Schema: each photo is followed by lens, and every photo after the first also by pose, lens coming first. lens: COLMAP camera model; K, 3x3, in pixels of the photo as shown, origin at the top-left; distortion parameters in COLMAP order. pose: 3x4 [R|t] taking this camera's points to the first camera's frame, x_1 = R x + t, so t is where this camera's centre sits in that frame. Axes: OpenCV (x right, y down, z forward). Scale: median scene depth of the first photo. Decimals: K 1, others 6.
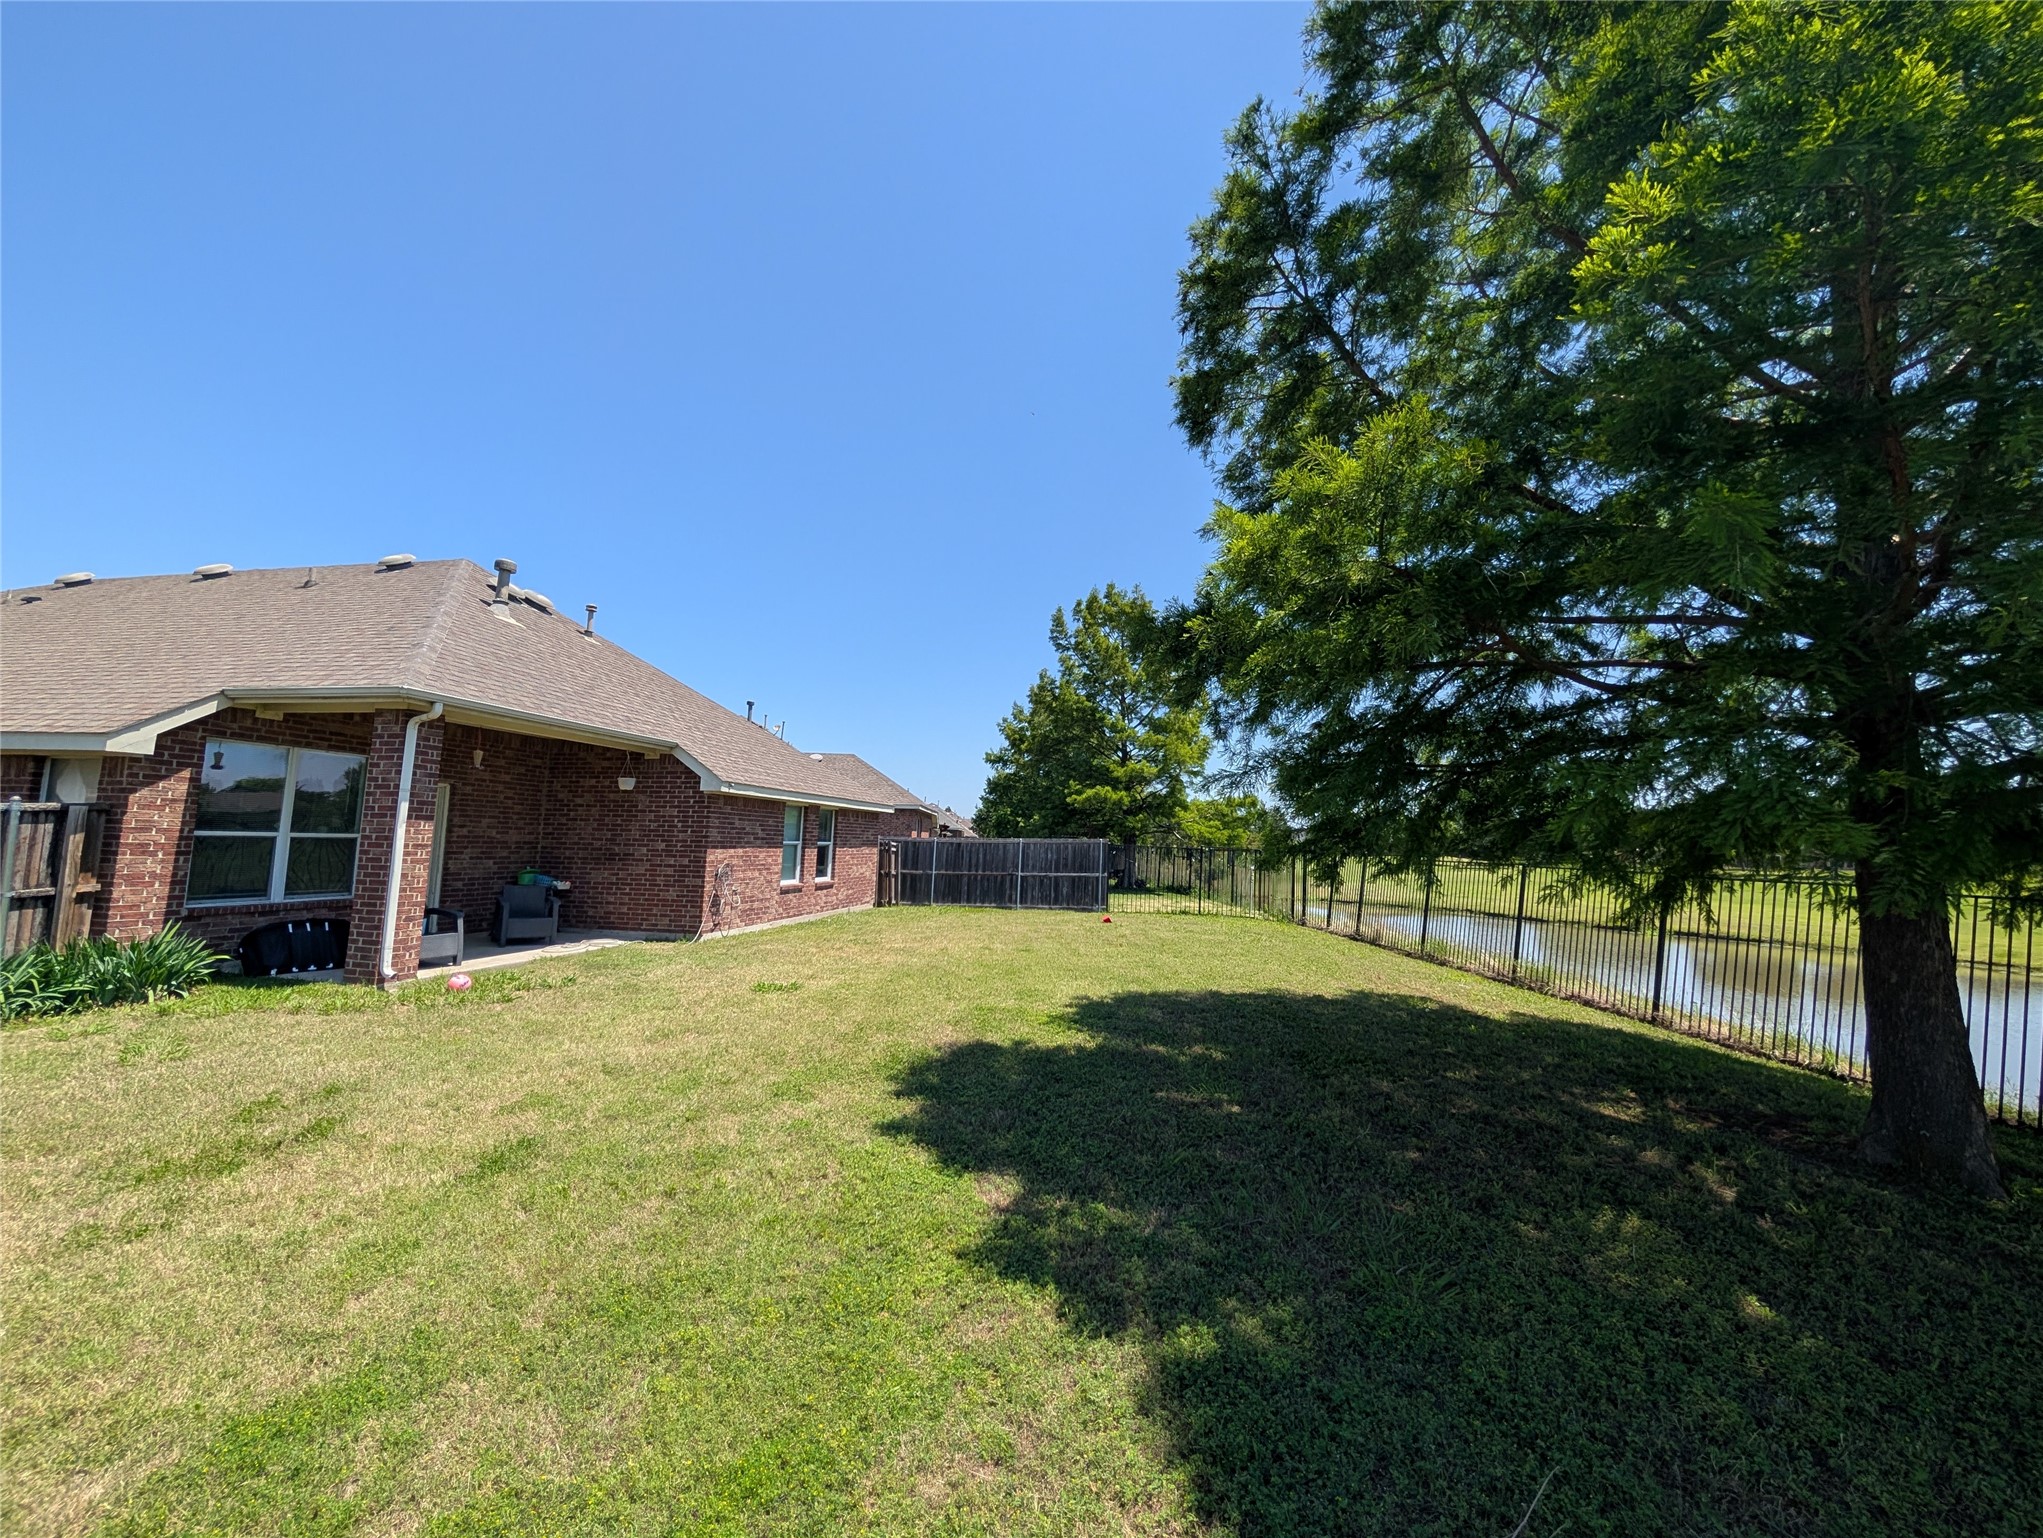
lens RADIAL K [[772.4, 0, 1021.7], [0, 772.4, 769.3], [0, 0, 1]] dist [-0.001791, 0.000633]
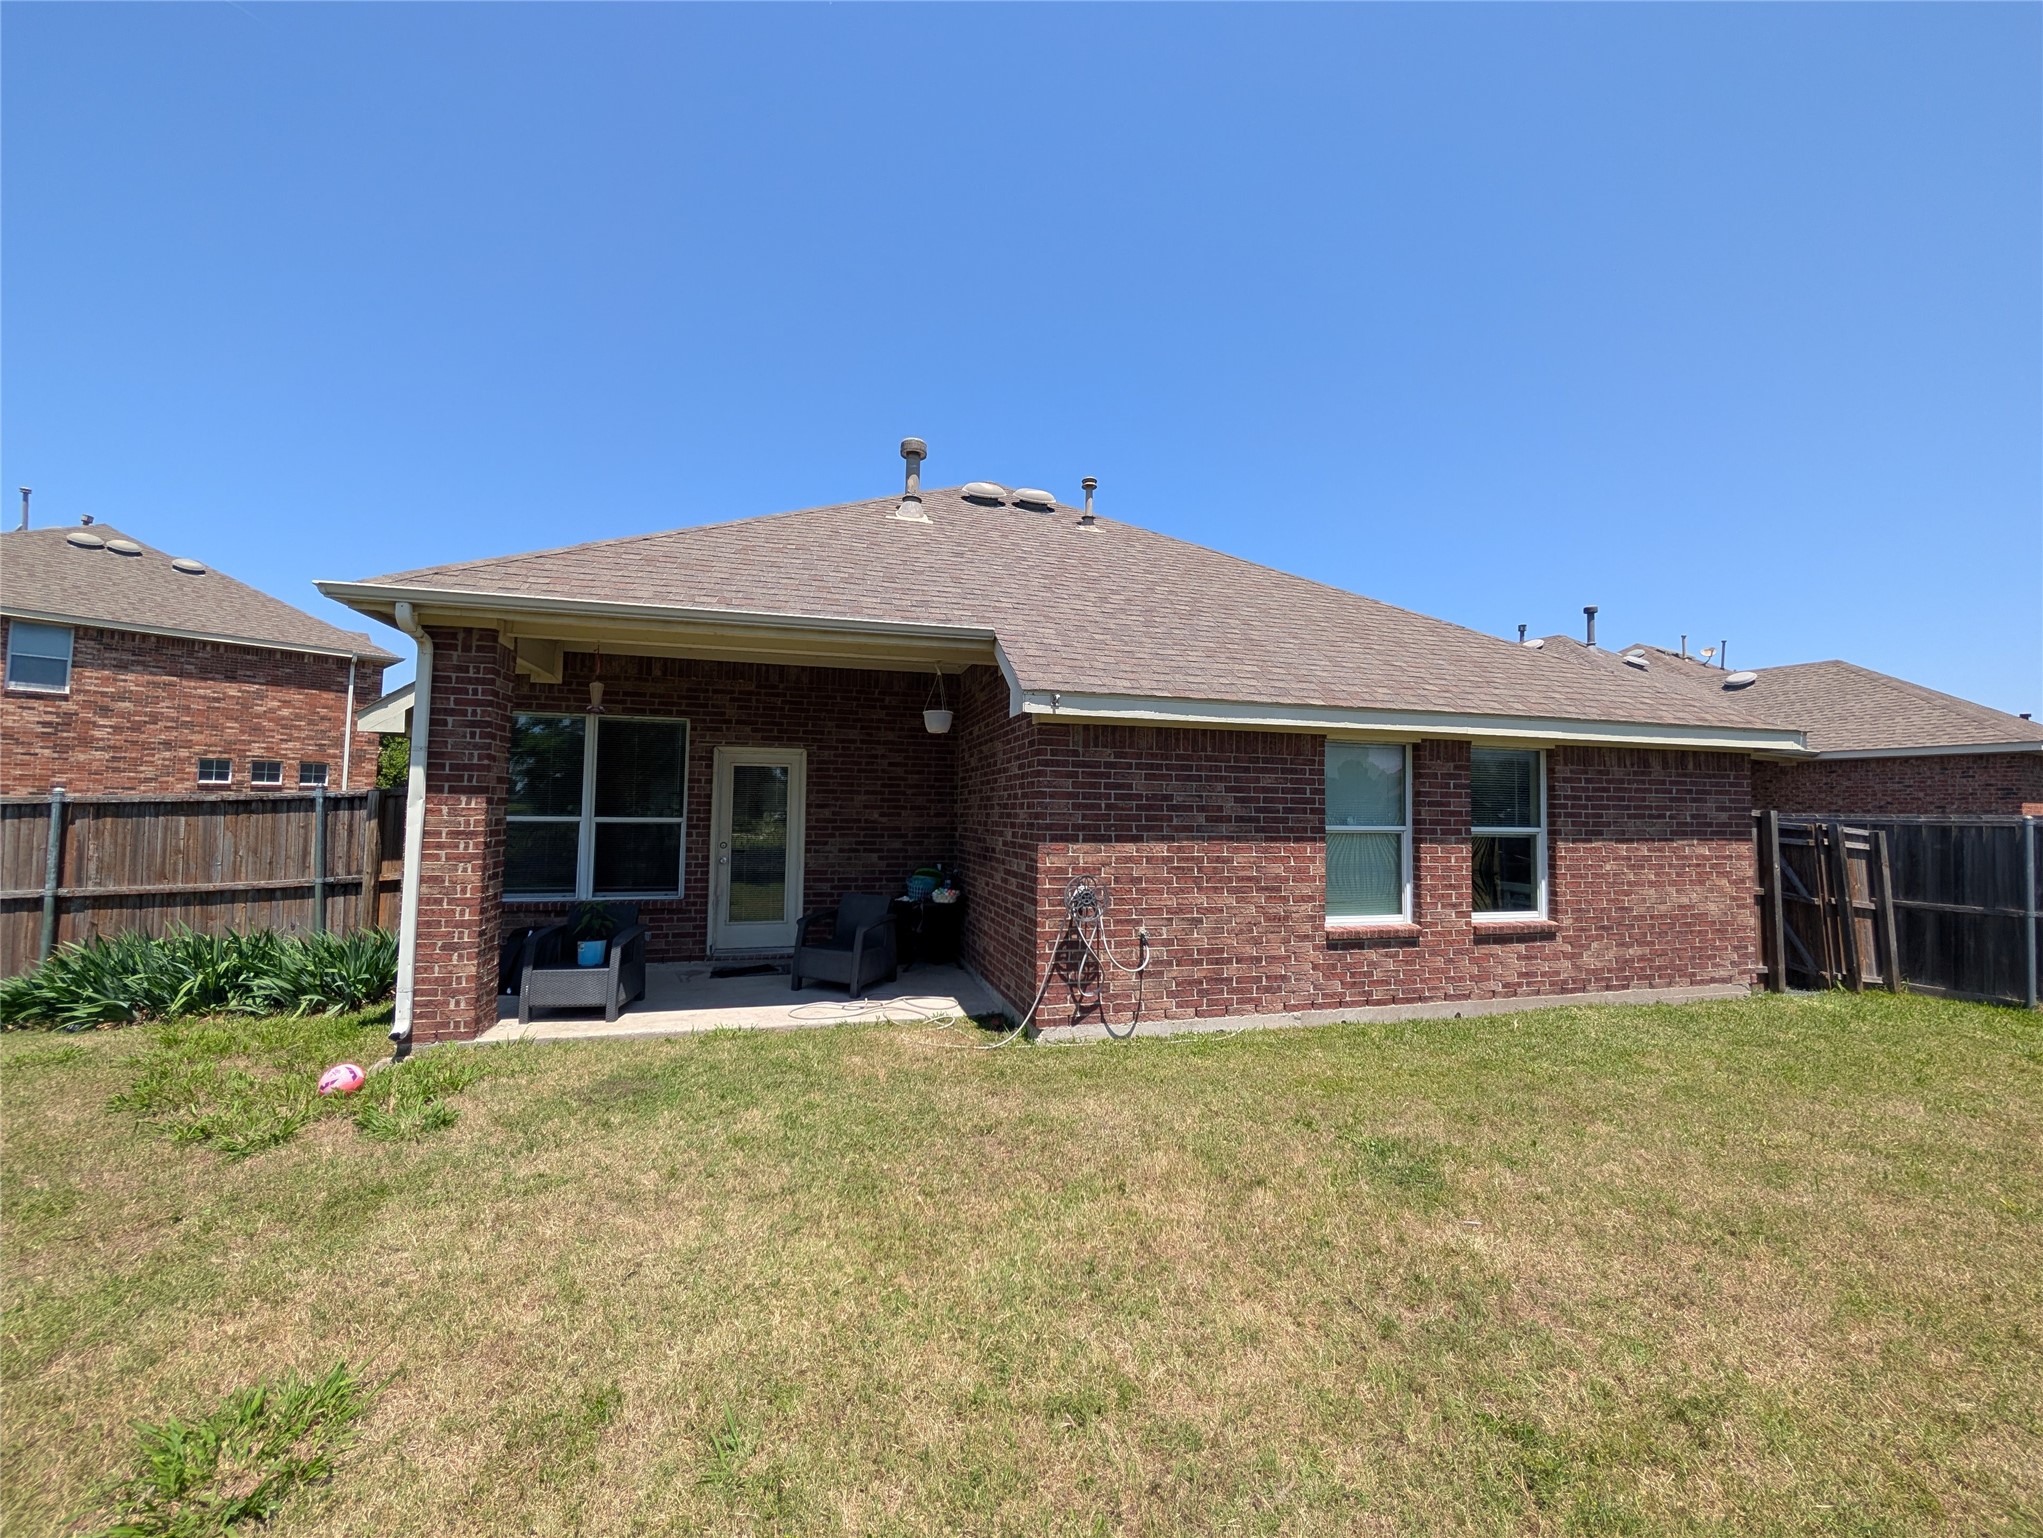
lens RADIAL K [[772.4, 0, 1022.6], [0, 772.4, 770.4], [0, 0, 1]] dist [-0.001791, 0.000633]
pose [[0.442352, -0.067678, -0.894284, 0.004037], [0.084564, 0.995854, -0.033536, 0.072923], [0.892846, -0.060789, 0.446241, 0.767719]]
